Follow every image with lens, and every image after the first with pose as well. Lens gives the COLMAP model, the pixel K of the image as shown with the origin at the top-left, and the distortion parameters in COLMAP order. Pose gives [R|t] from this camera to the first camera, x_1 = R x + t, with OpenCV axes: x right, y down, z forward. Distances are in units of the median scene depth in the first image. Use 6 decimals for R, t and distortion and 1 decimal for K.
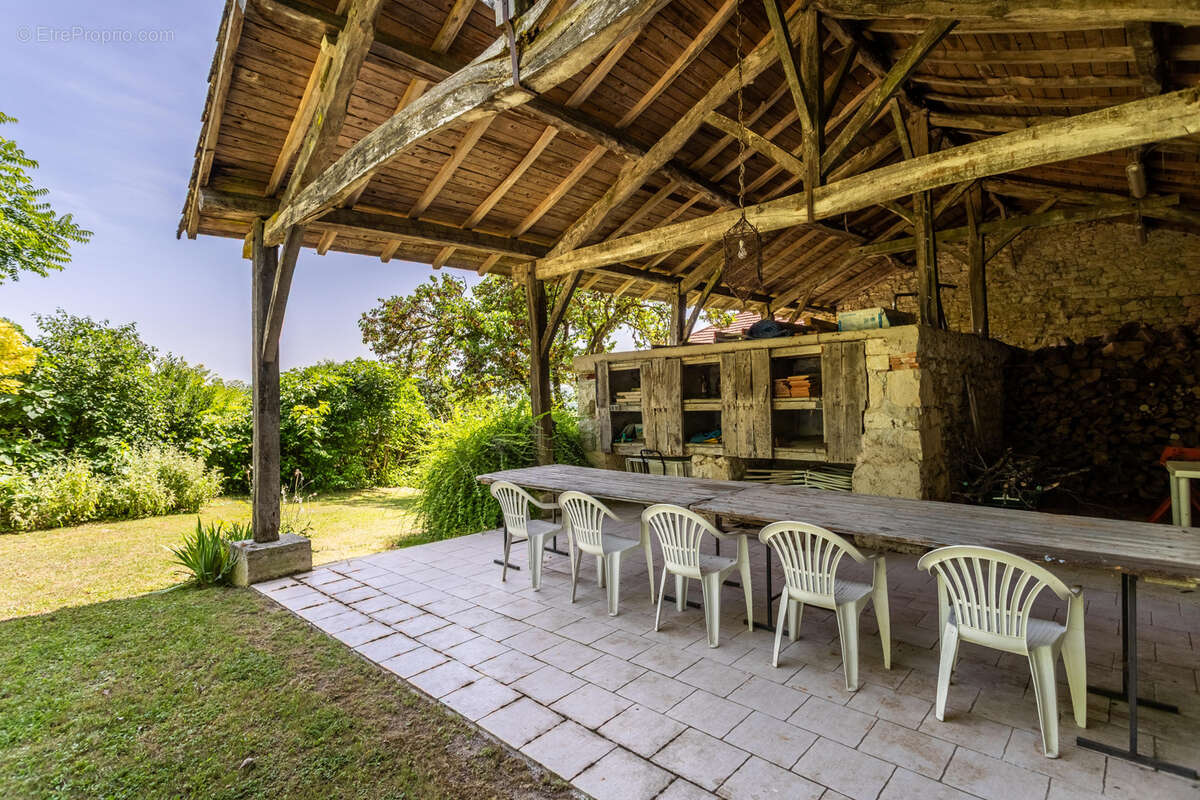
lens RADIAL K [[570.0, 0, 576.9], [0, 570.0, 399.5], [0, 0, 1]] dist [-0.000561, 0.000825]
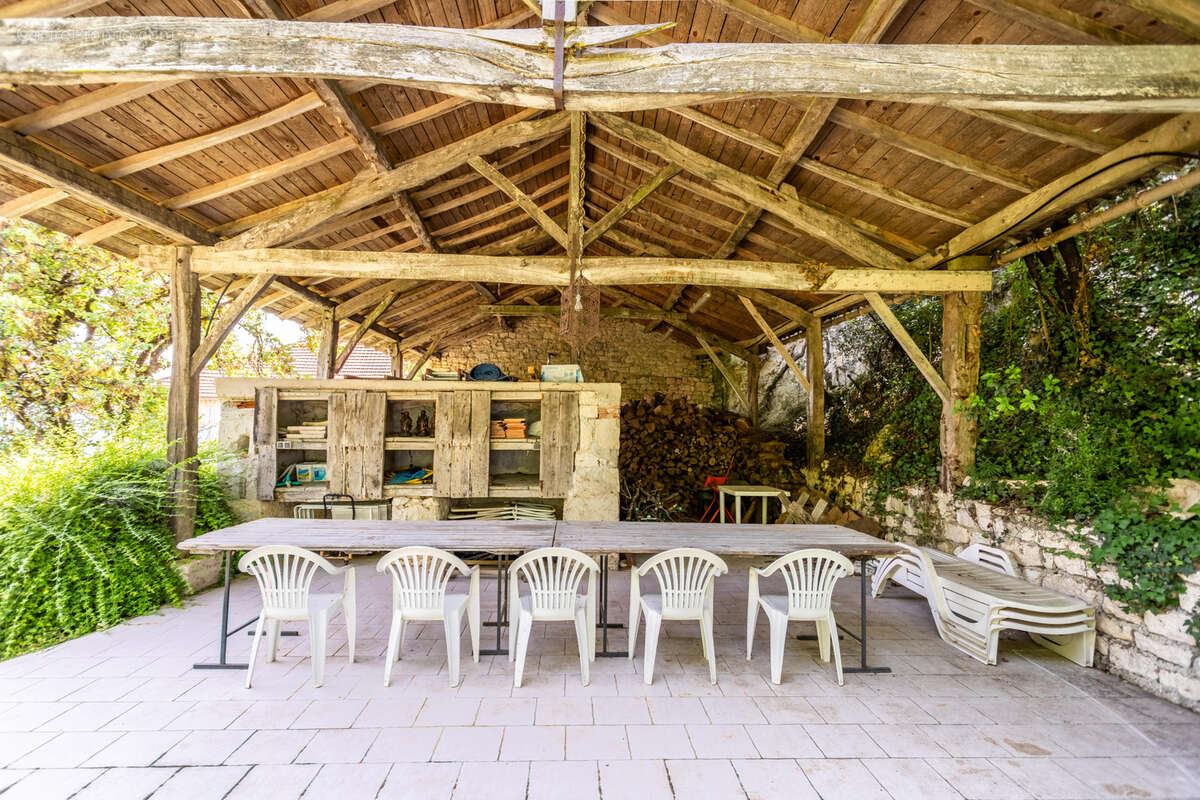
lens RADIAL K [[570.0, 0, 576.9], [0, 570.0, 399.5], [0, 0, 1]] dist [-0.000561, 0.000825]
pose [[0.703366, 0.072072, 0.707165, -0.265923], [-0.025011, 0.996740, -0.076708, 0.002167], [-0.710388, 0.036267, 0.702876, 0.138332]]
